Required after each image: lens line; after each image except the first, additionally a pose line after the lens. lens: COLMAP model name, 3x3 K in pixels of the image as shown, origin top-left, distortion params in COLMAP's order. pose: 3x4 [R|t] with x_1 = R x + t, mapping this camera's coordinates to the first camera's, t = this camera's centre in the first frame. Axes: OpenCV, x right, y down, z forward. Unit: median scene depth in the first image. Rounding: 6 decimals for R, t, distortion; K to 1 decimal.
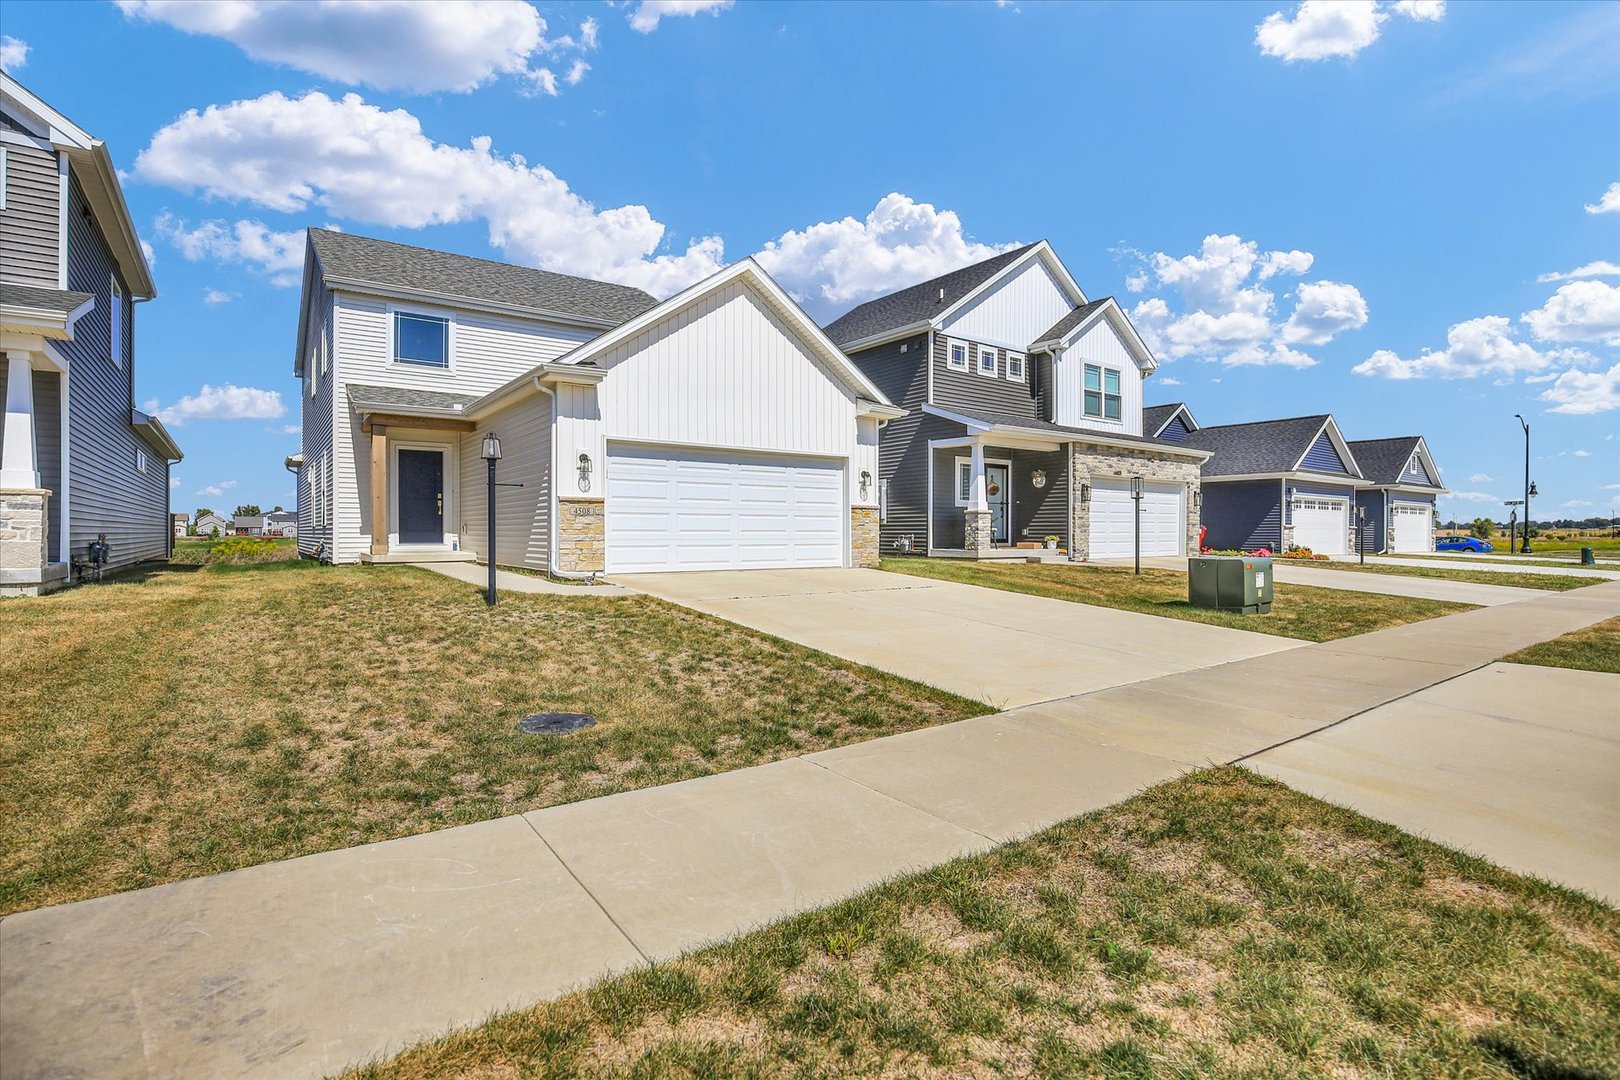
lens RADIAL K [[772.8, 0, 805.1], [0, 772.8, 536.2], [0, 0, 1]] dist [-0.025034, 0.000308]
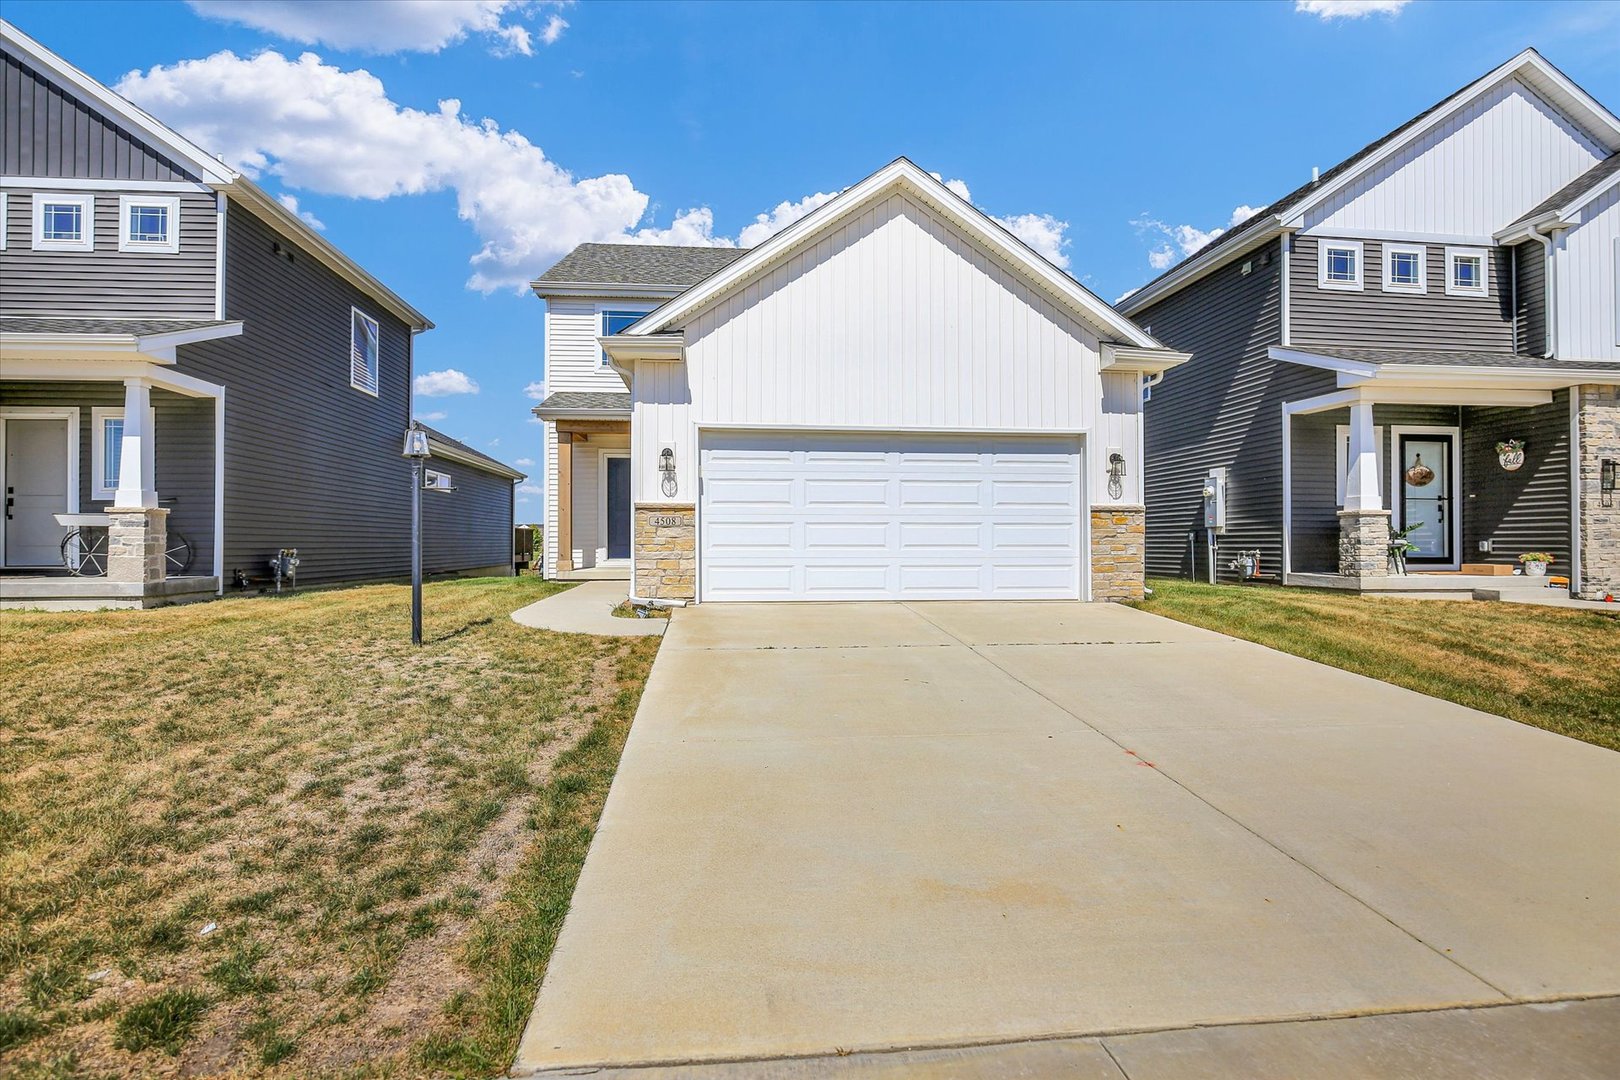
lens RADIAL K [[834.7, 0, 804.1], [0, 834.7, 537.6], [0, 0, 1]] dist [-0.030968, 0.008585]
pose [[0.866248, -0.005003, -0.499589, 0.174736], [-0.001676, 0.999915, -0.012920, -0.003512], [0.499611, 0.012029, 0.866166, 0.230781]]
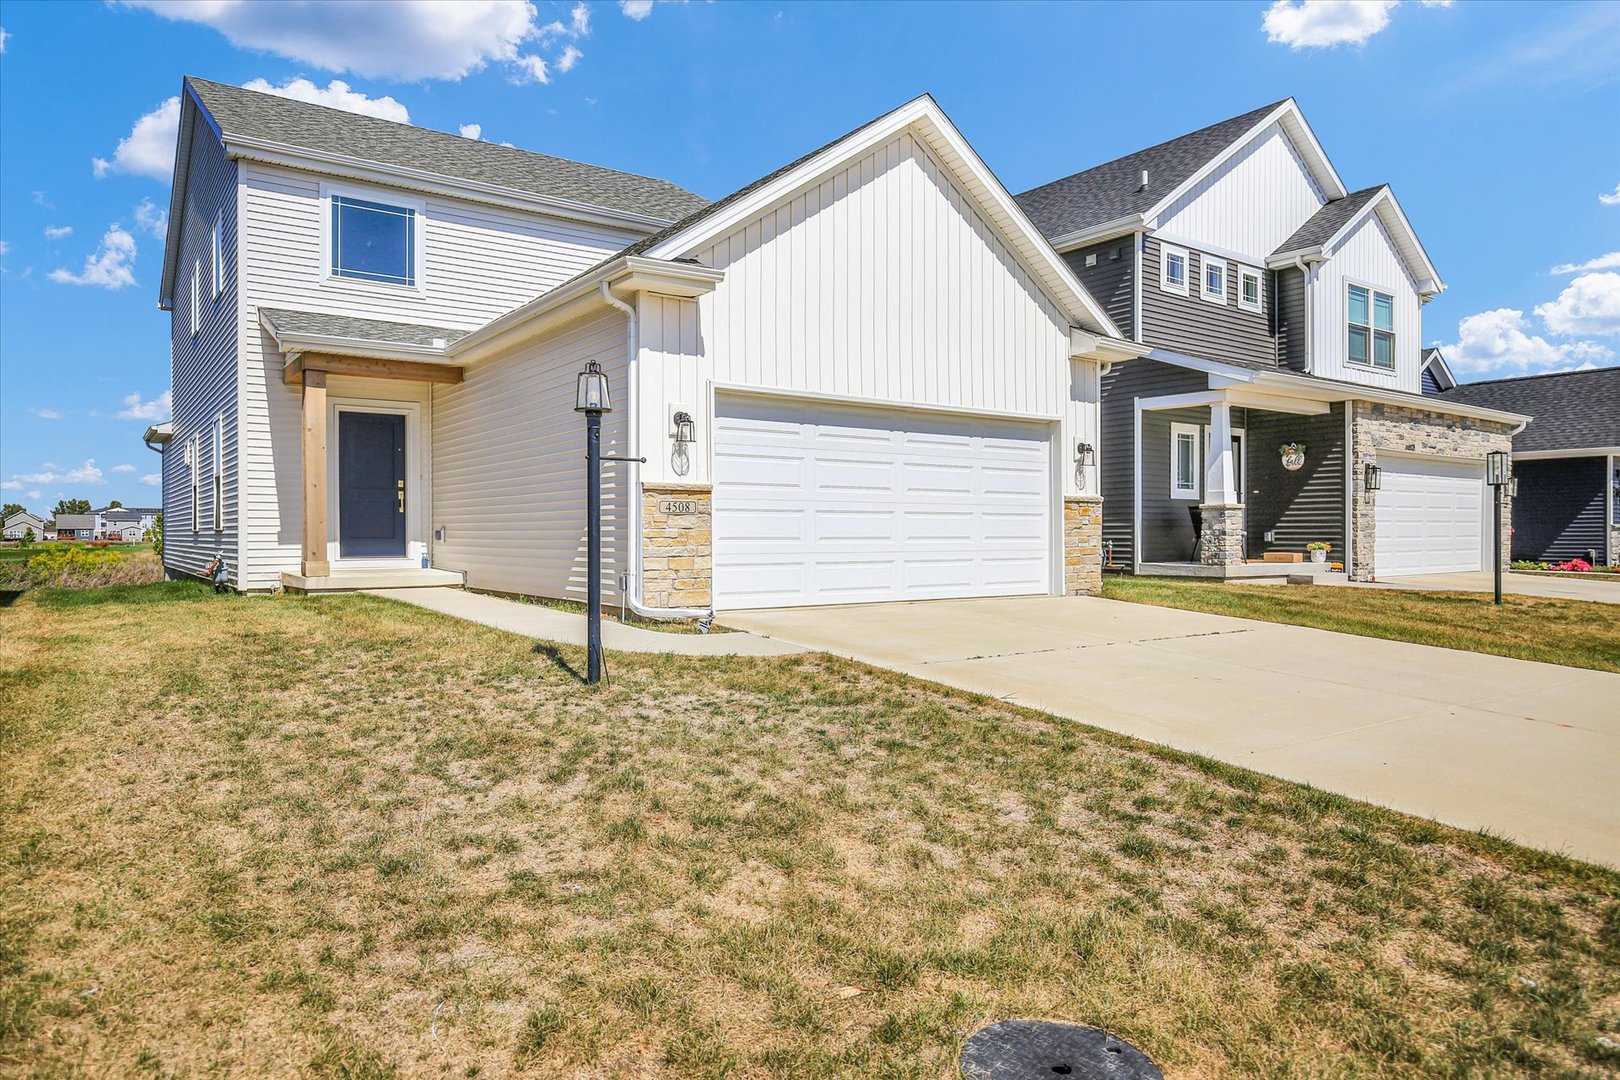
lens RADIAL K [[1023.4, 0, 813.9], [0, 1023.4, 534.2], [0, 0, 1]] dist [-0.002485, 0.000264]
pose [[0.999989, -0.002234, -0.004229, -0.122956], [0.002213, 0.999986, -0.004830, -0.005015], [0.004240, 0.004820, 0.999979, 0.139152]]
